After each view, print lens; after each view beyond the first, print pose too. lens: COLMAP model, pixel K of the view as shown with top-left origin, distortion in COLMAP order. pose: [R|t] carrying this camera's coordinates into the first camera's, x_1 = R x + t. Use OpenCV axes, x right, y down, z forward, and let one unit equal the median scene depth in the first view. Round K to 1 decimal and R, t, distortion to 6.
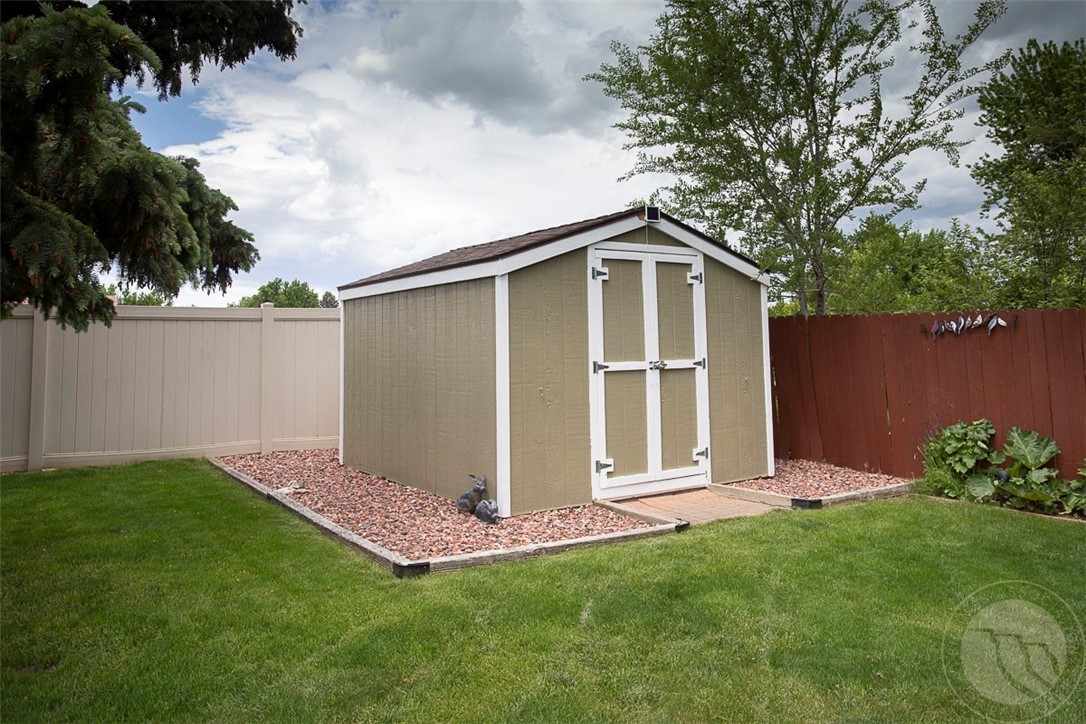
lens RADIAL K [[761.2, 0, 543.0], [0, 761.2, 362.0], [0, 0, 1]] dist [0.005005, 0.001752]
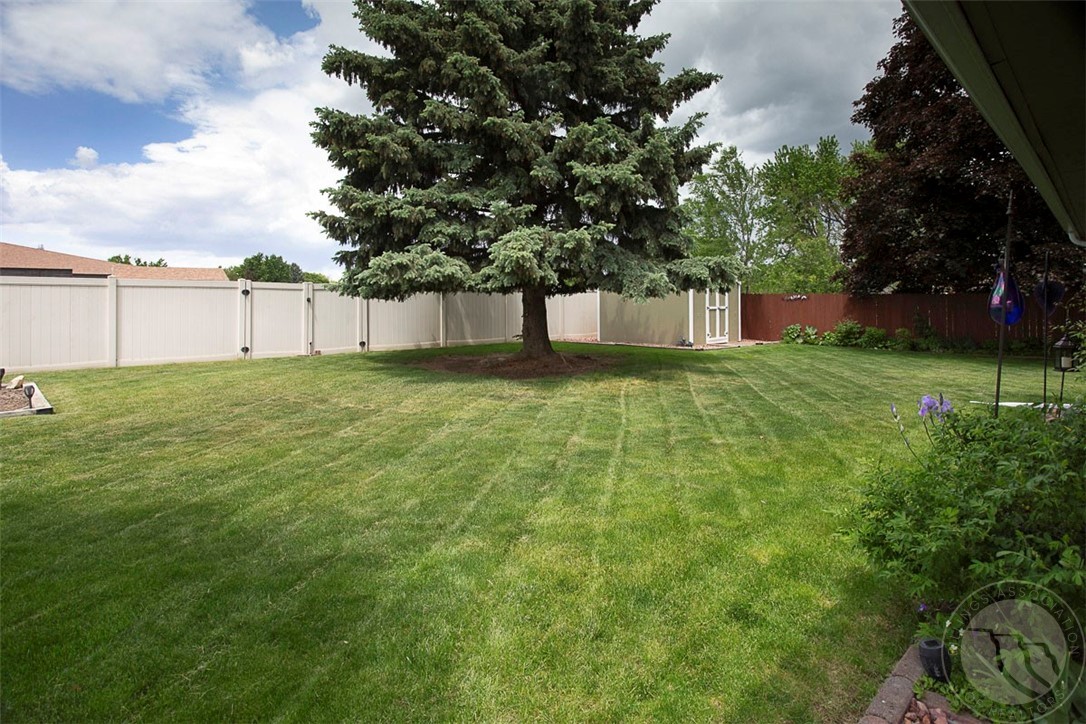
lens RADIAL K [[568.6, 0, 543.0], [0, 568.6, 362.0], [0, 0, 1]] dist [-0.000562, 0.000071]
pose [[0.978379, -0.008561, 0.206644, -1.115765], [-0.006882, 0.997242, 0.073896, 0.060843], [-0.206707, -0.073720, 0.975622, -1.335297]]
